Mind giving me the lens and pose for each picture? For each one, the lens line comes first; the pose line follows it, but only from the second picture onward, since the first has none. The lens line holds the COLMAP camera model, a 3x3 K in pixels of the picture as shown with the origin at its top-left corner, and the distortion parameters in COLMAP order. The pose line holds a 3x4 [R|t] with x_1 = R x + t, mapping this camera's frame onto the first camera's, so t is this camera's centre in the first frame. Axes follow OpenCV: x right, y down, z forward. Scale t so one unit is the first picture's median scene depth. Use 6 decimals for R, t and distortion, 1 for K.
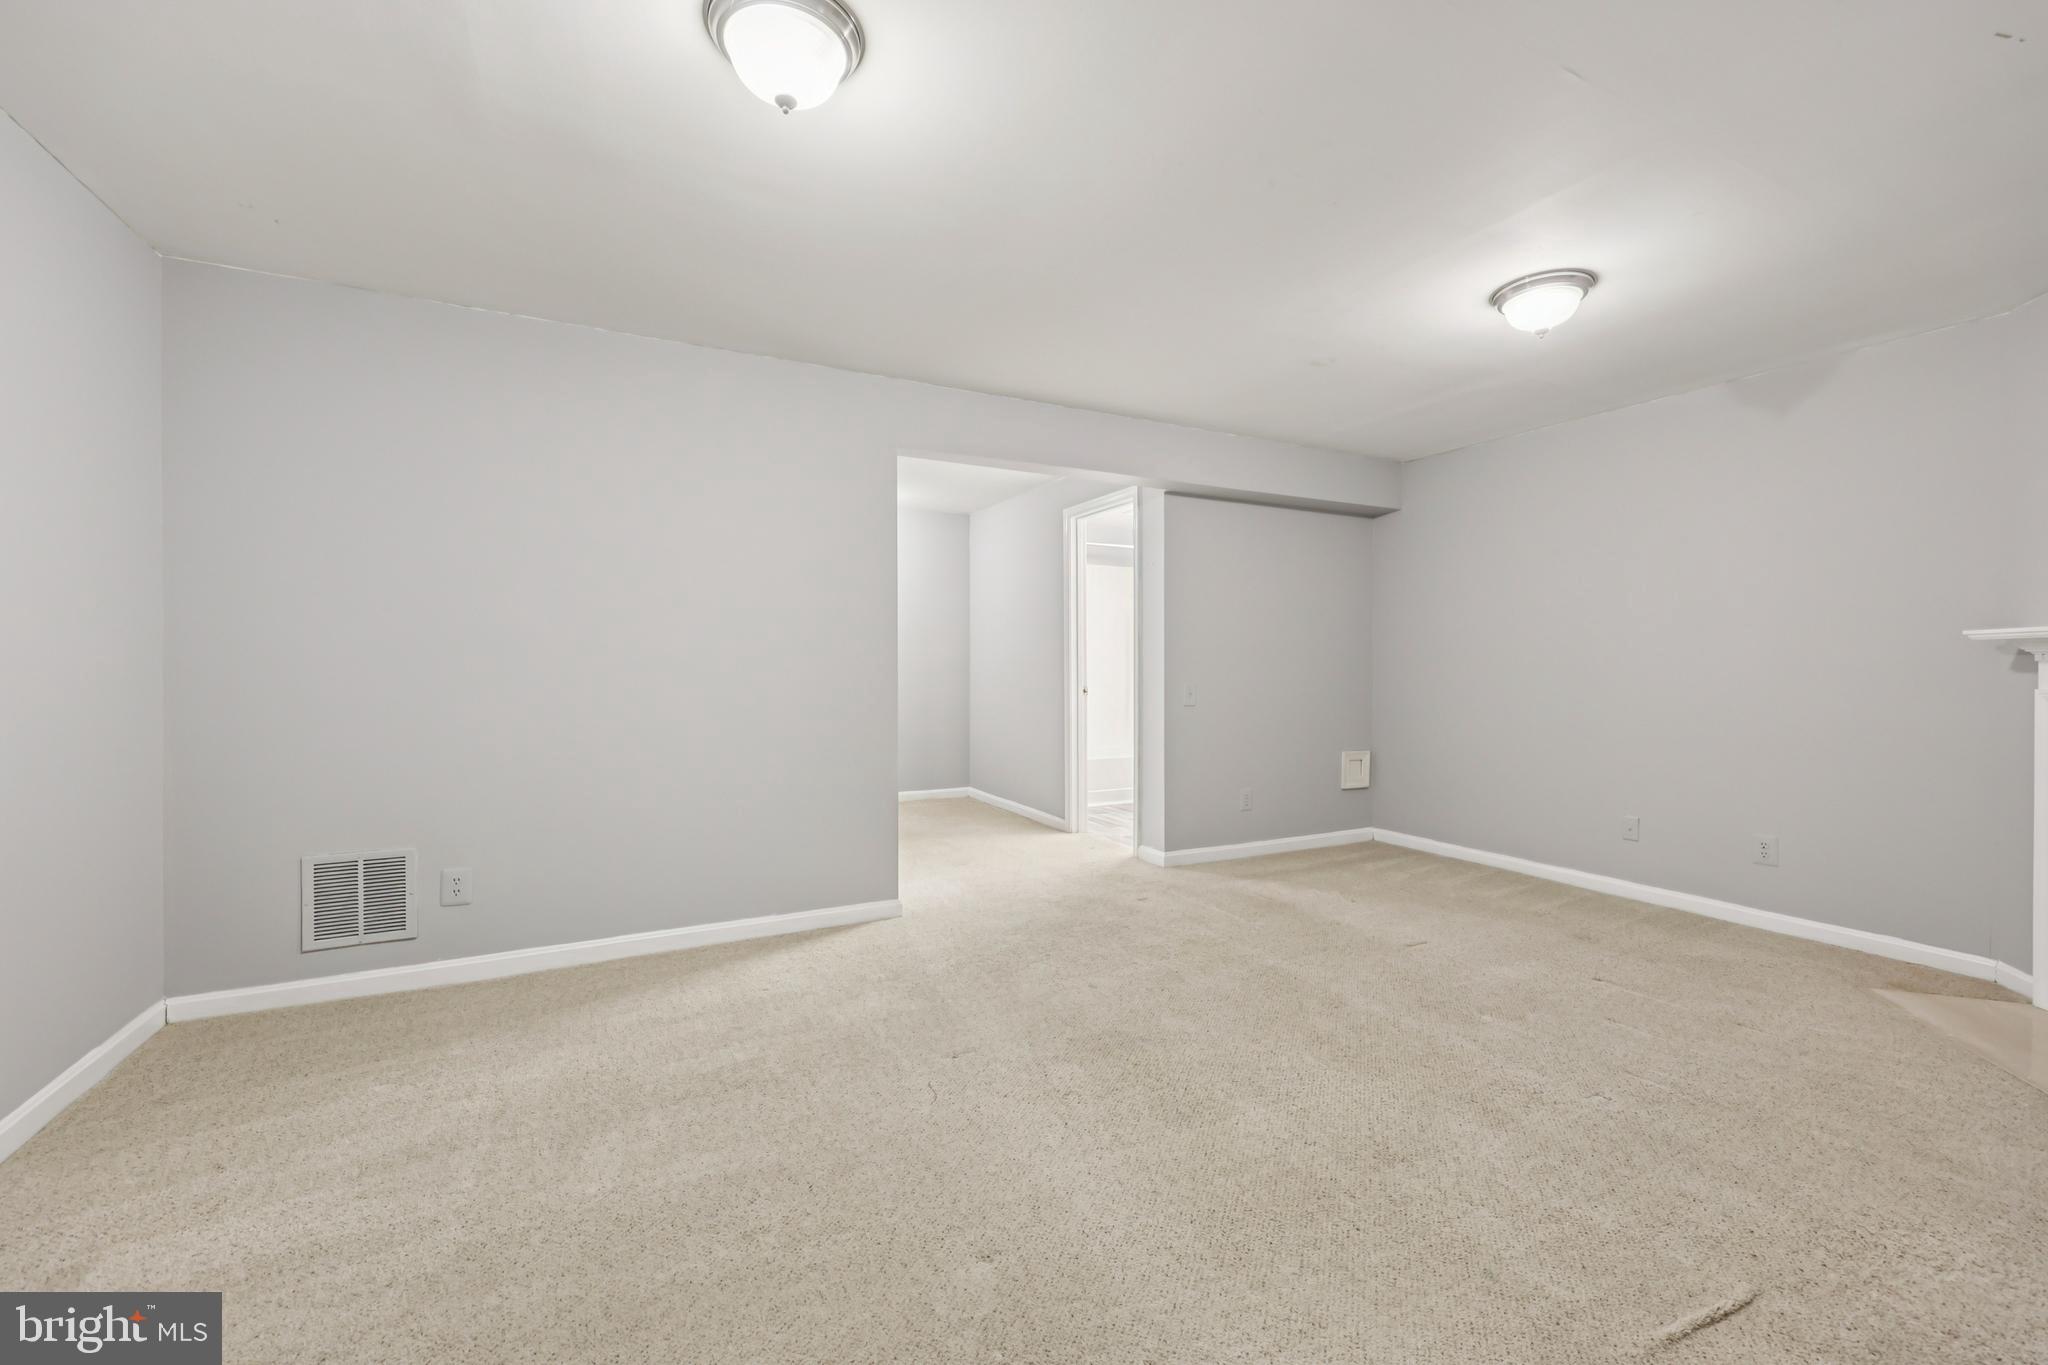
lens RADIAL K [[822.1, 0, 1025.8], [0, 822.1, 667.4], [0, 0, 1]] dist [0.000102, -0.000001]
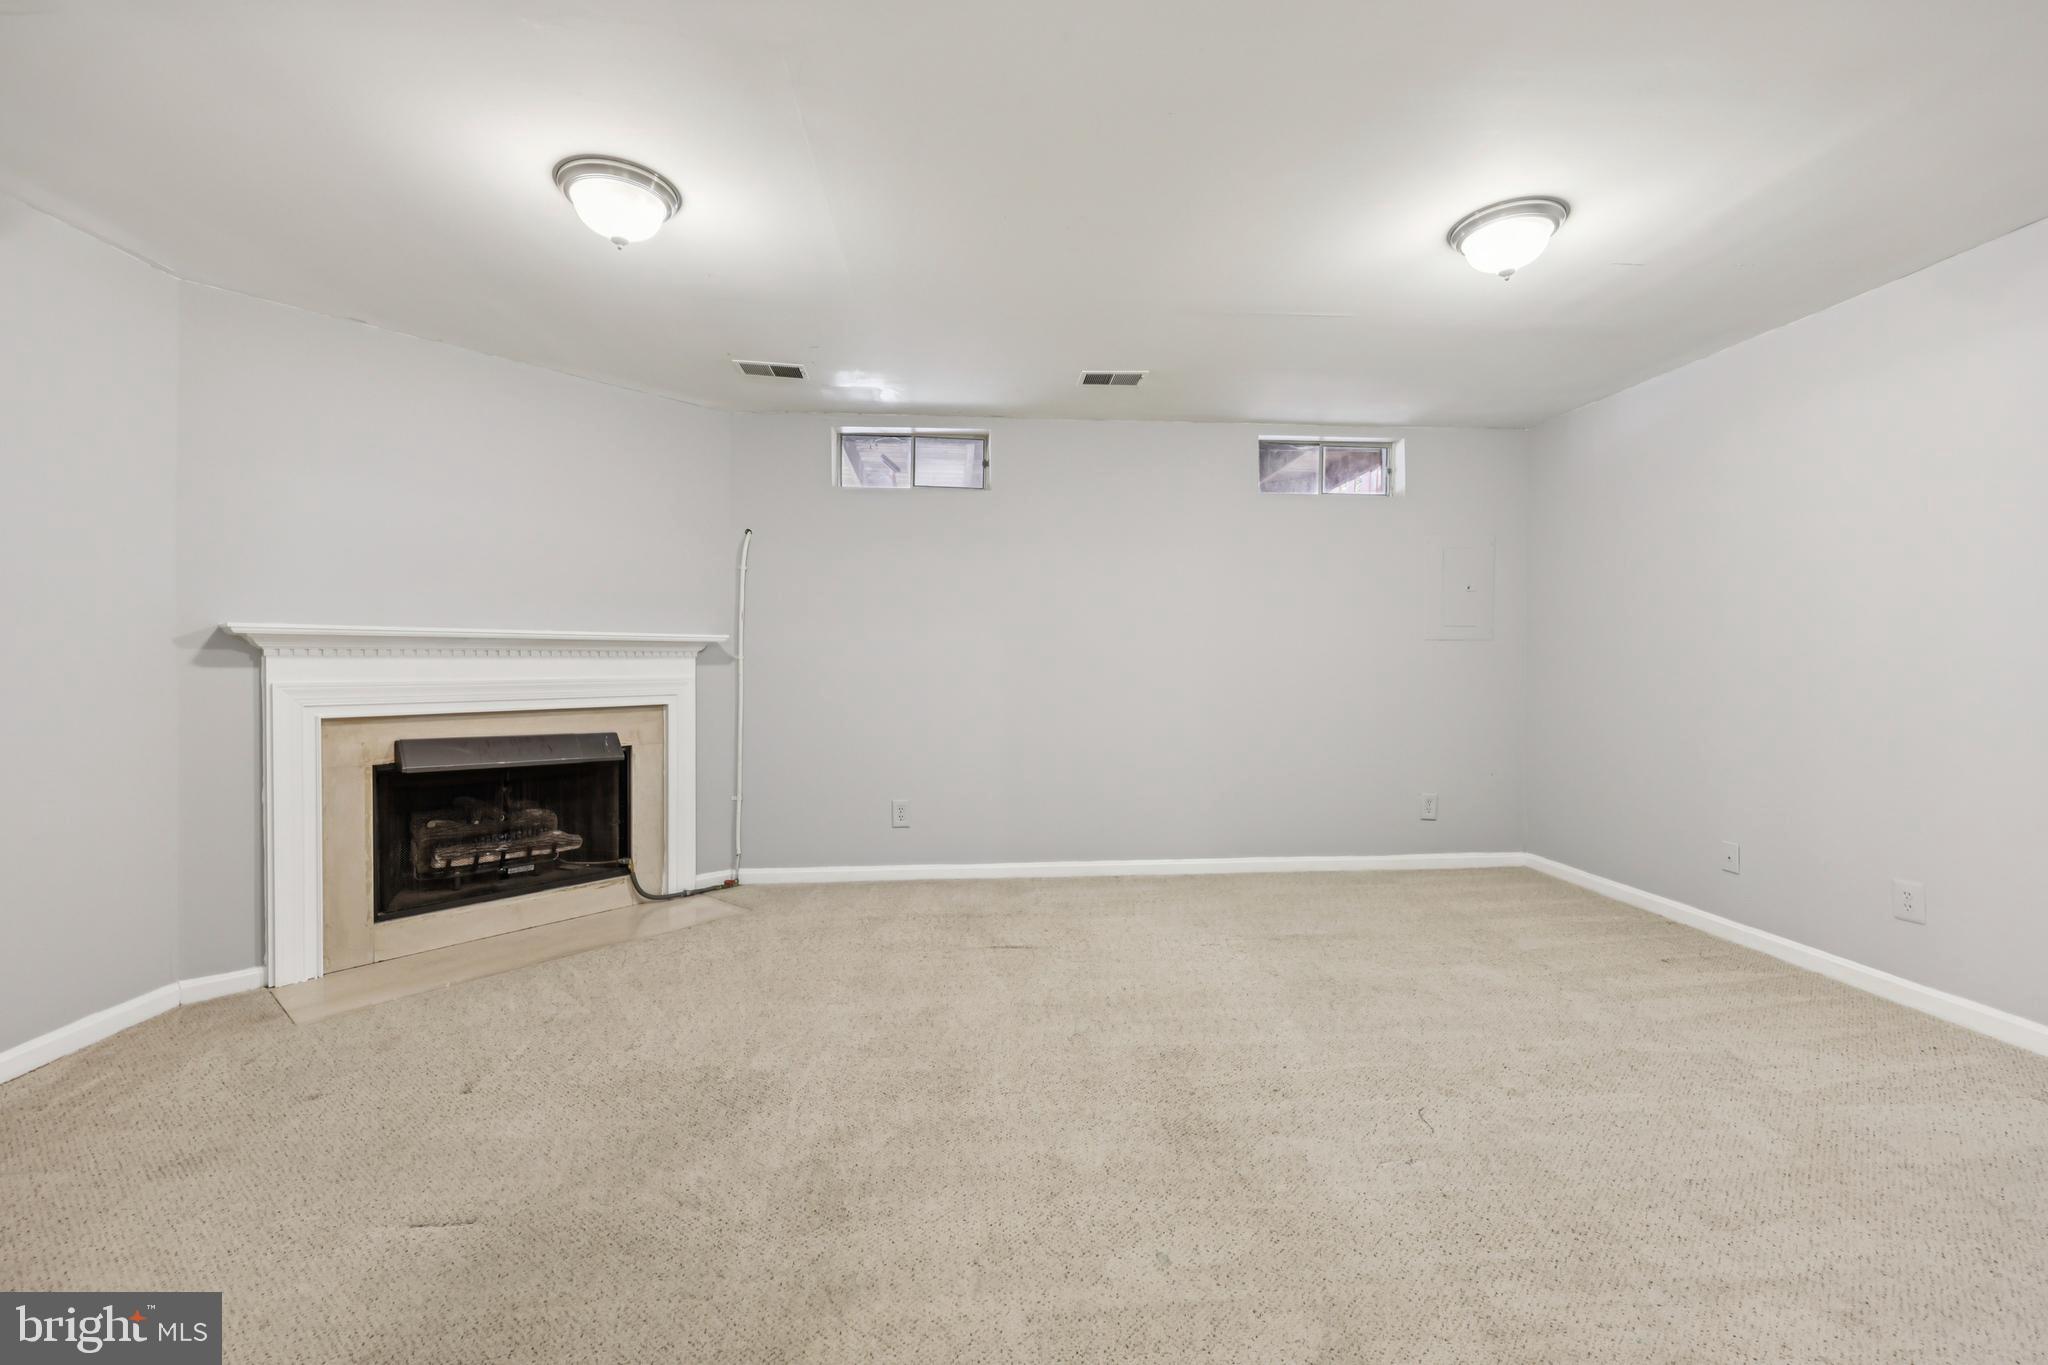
lens RADIAL K [[827.7, 0, 1024.4], [0, 827.7, 665.3], [0, 0, 1]] dist [-0.000178, 0.000034]
pose [[-0.924731, -0.001992, 0.380615, -0.031615], [-0.000586, 0.999993, 0.003809, 0.000520], [-0.380620, 0.003299, -0.924726, 1.312778]]
